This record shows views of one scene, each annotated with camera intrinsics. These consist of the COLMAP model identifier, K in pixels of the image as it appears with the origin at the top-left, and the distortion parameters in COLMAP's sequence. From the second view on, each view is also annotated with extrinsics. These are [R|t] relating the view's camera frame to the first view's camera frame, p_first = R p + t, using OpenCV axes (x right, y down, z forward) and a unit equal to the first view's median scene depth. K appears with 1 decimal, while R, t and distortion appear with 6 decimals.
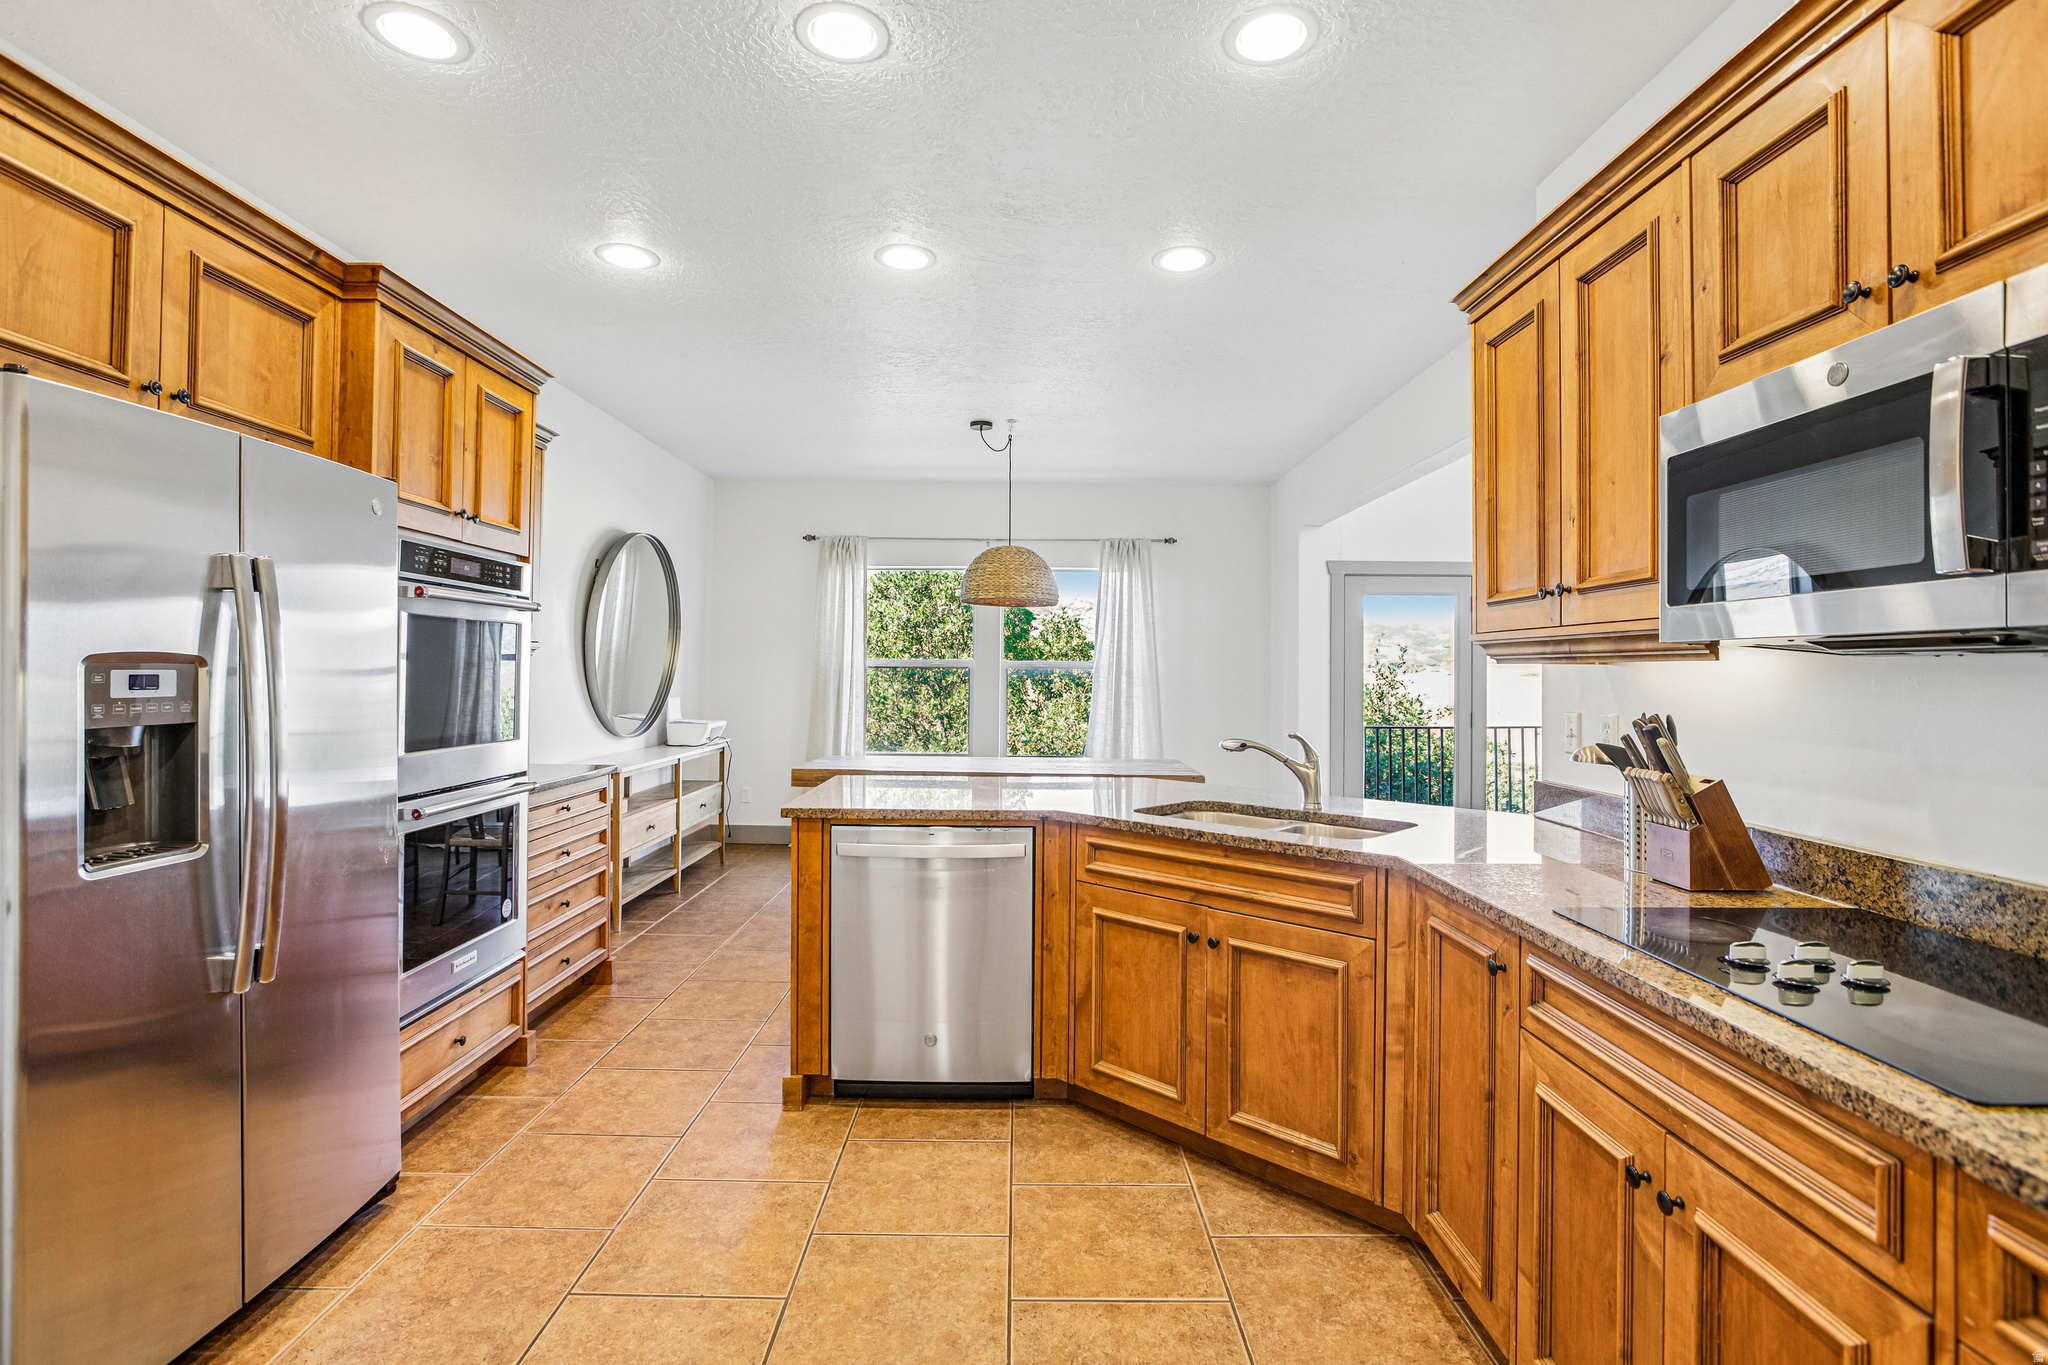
lens RADIAL K [[958.5, 0, 1024.0], [0, 958.5, 682.5], [0, 0, 1]] dist [-0.062565, 0.028404]
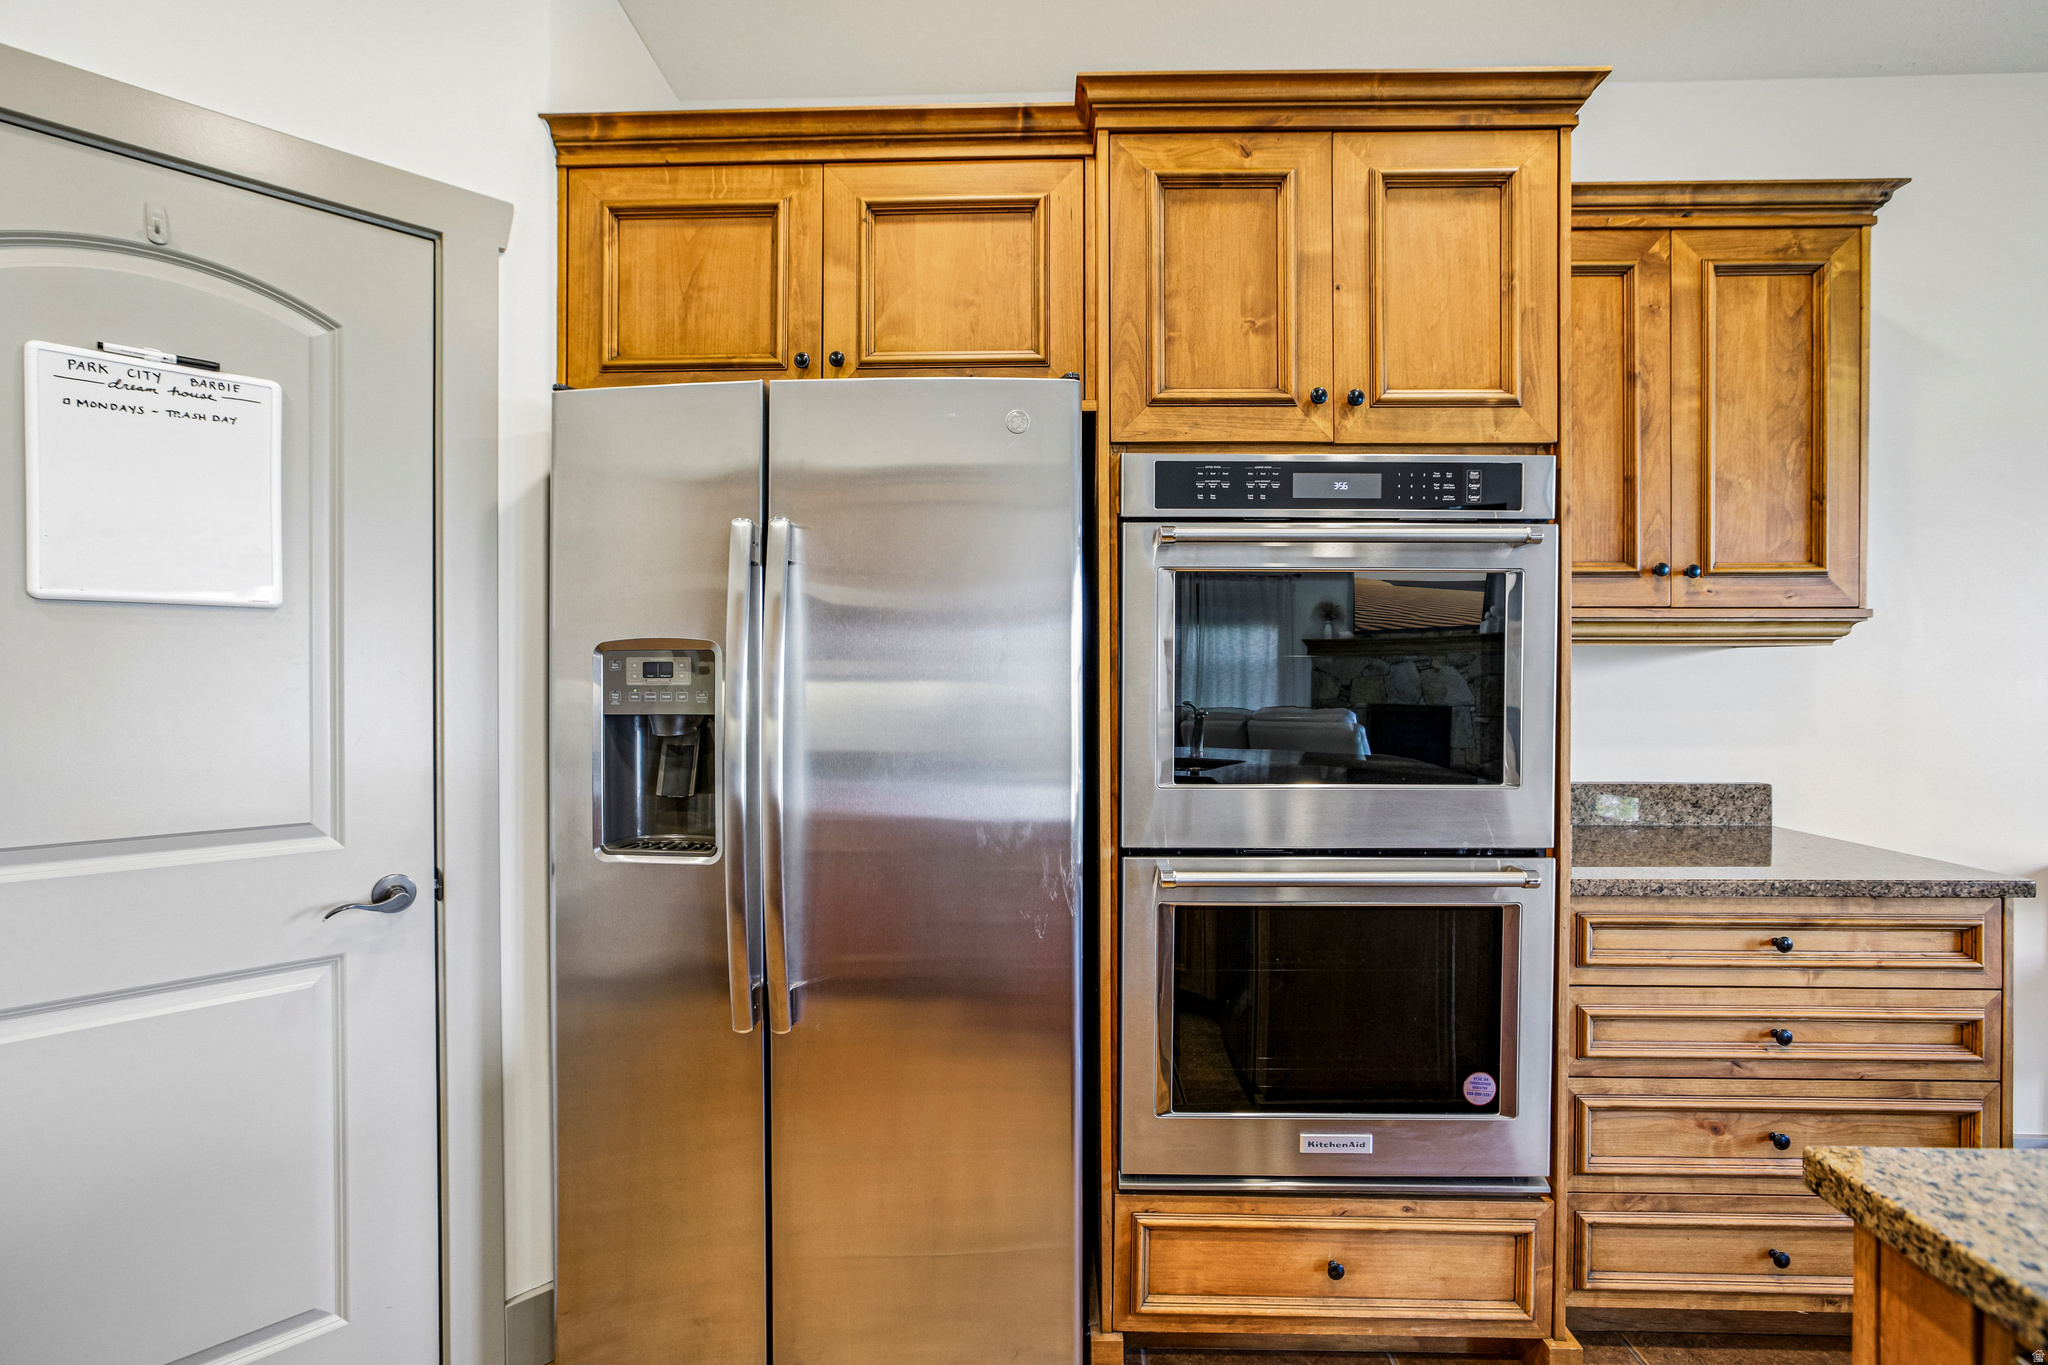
lens RADIAL K [[942.9, 0, 1025.6], [0, 942.9, 677.6], [0, 0, 1]] dist [-0.040870, 0.026210]
pose [[-0.039604, 0.000819, -0.999215, 0.009920], [-0.010763, 0.999941, 0.001246, 0.001791], [0.999157, 0.010804, -0.039593, 1.200452]]
